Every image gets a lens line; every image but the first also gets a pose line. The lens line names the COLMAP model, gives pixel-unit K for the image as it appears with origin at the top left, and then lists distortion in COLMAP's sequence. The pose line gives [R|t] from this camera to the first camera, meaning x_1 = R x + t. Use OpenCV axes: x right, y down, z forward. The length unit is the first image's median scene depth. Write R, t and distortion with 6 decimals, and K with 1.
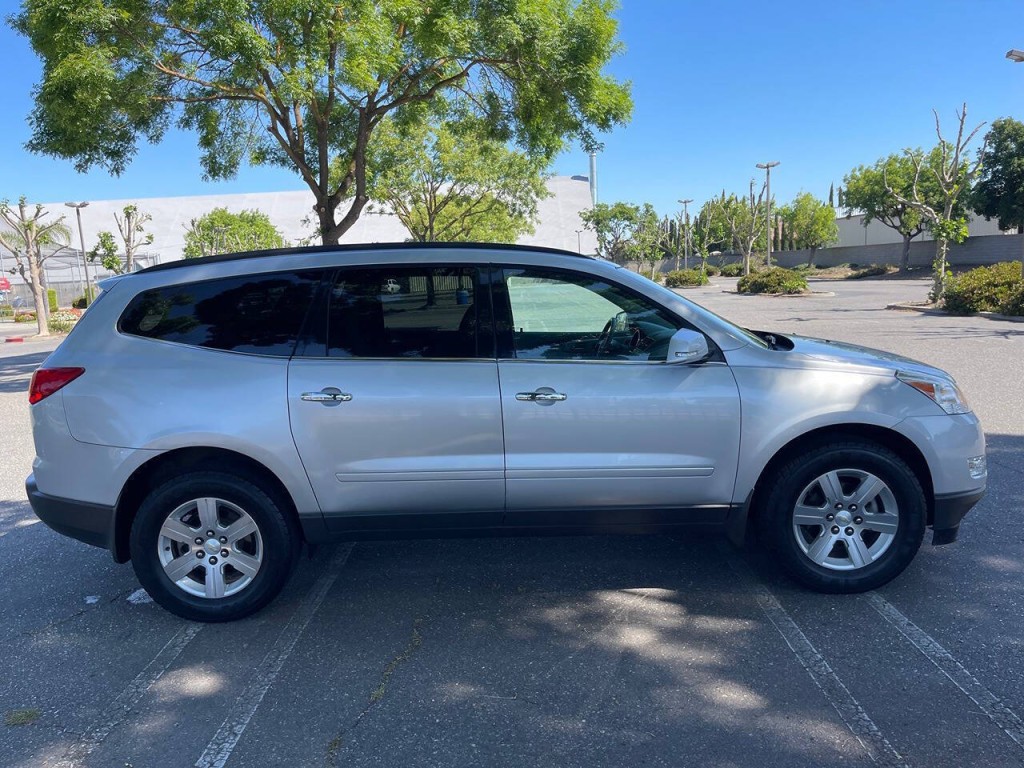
lens RADIAL K [[765.1, 0, 517.2], [0, 765.1, 401.1], [0, 0, 1]] dist [0.060293, -0.093346]
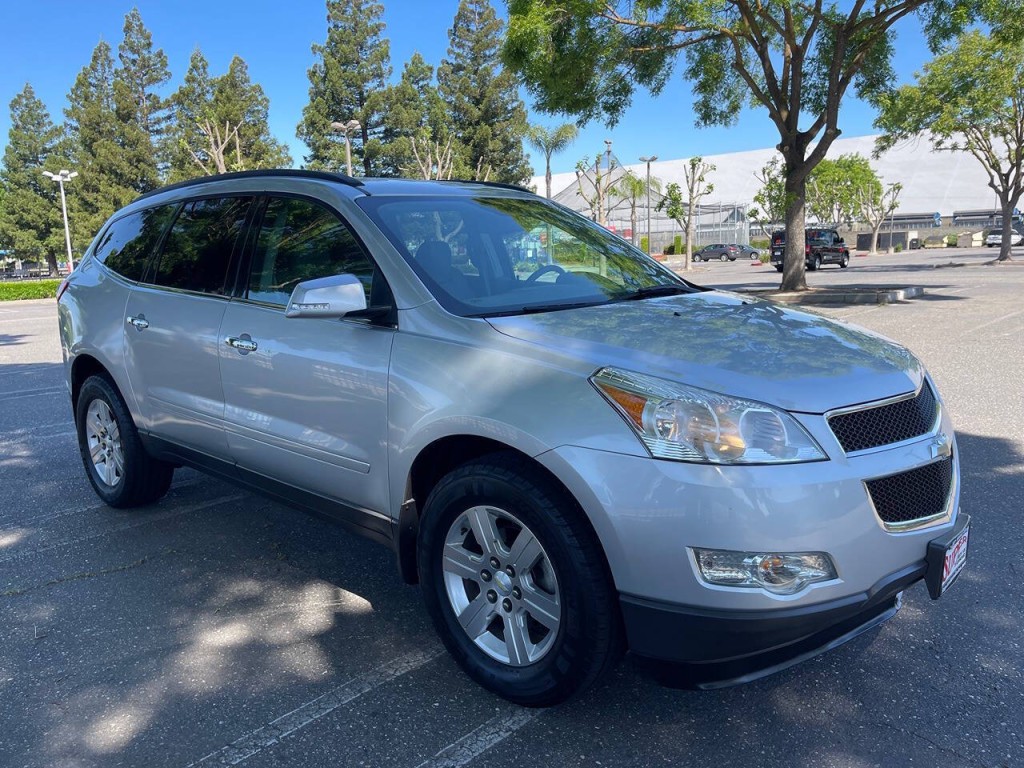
lens RADIAL K [[765.1, 0, 517.2], [0, 765.1, 401.1], [0, 0, 1]] dist [0.060293, -0.093346]
pose [[0.742575, 0.153666, -0.651896, 0.123422], [-0.112091, 0.988110, 0.105236, -0.010056], [0.660316, -0.005074, 0.750970, 0.078372]]
